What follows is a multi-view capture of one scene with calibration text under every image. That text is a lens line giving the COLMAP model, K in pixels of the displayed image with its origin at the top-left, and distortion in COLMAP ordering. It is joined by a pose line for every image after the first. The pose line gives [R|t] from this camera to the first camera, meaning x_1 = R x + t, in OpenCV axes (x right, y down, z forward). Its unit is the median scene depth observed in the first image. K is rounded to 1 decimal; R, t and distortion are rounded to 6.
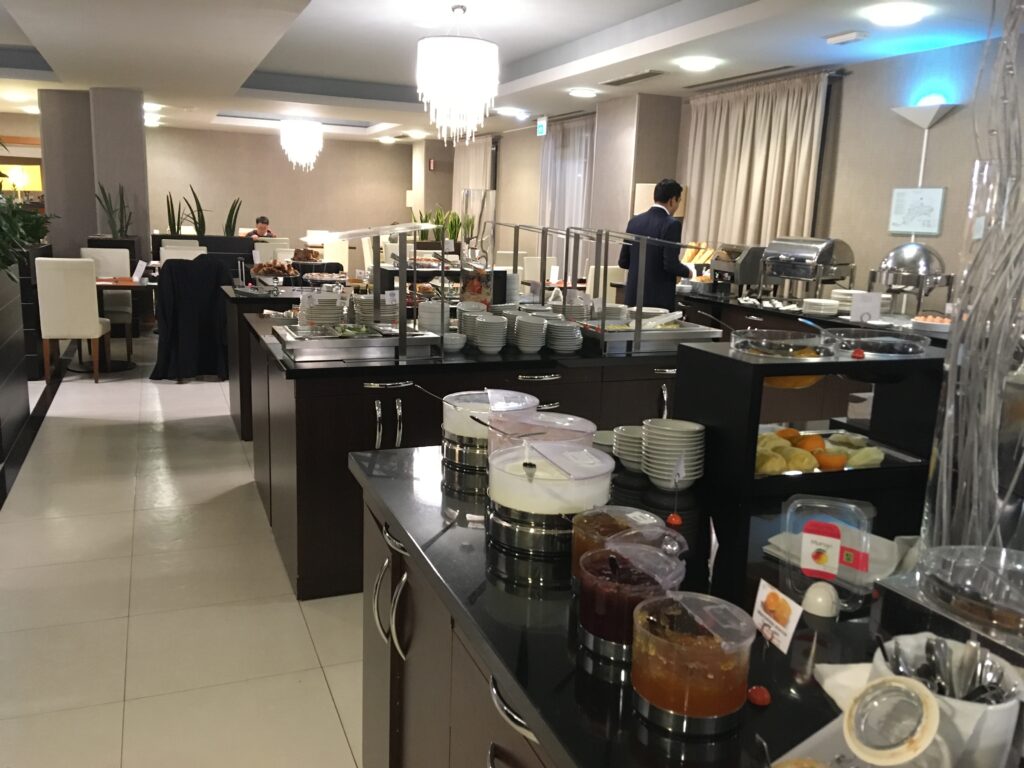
lens RADIAL K [[863.4, 0, 511.3], [0, 863.4, 389.6], [0, 0, 1]] dist [0.132162, -0.198197]
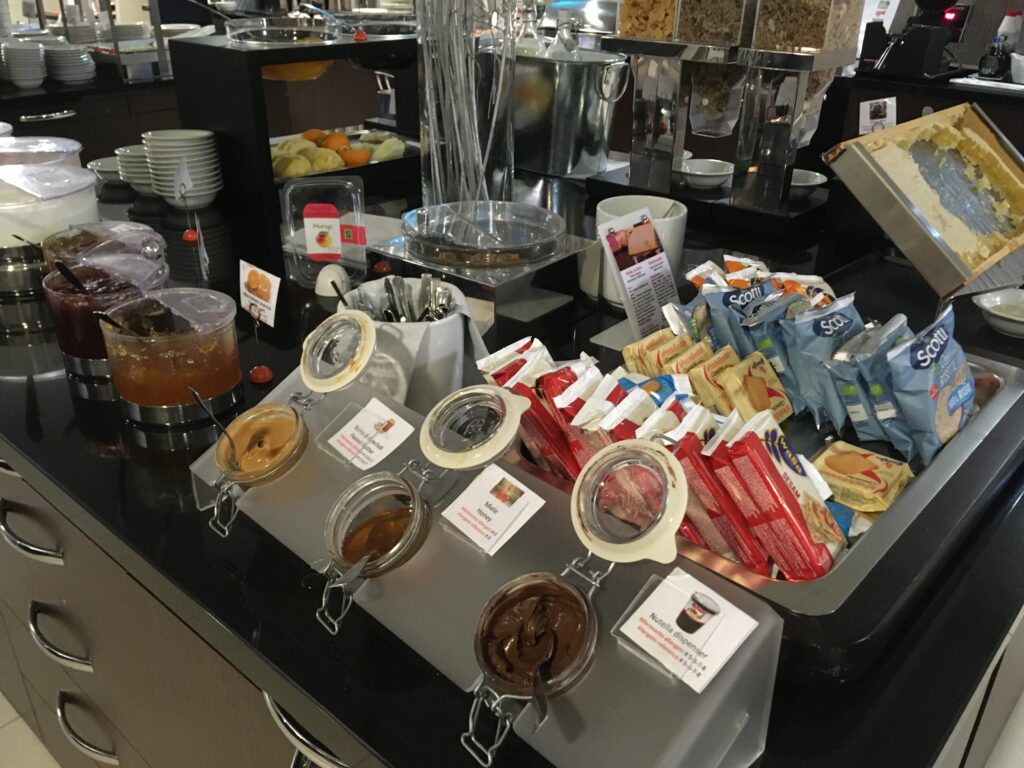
lens RADIAL K [[863.4, 0, 511.3], [0, 863.4, 389.6], [0, 0, 1]] dist [0.132162, -0.198197]
pose [[0.899451, -0.225334, 0.374449, 0.141237], [0.113961, 0.948113, 0.296809, 0.087218], [-0.421901, -0.224292, 0.878460, -0.006197]]
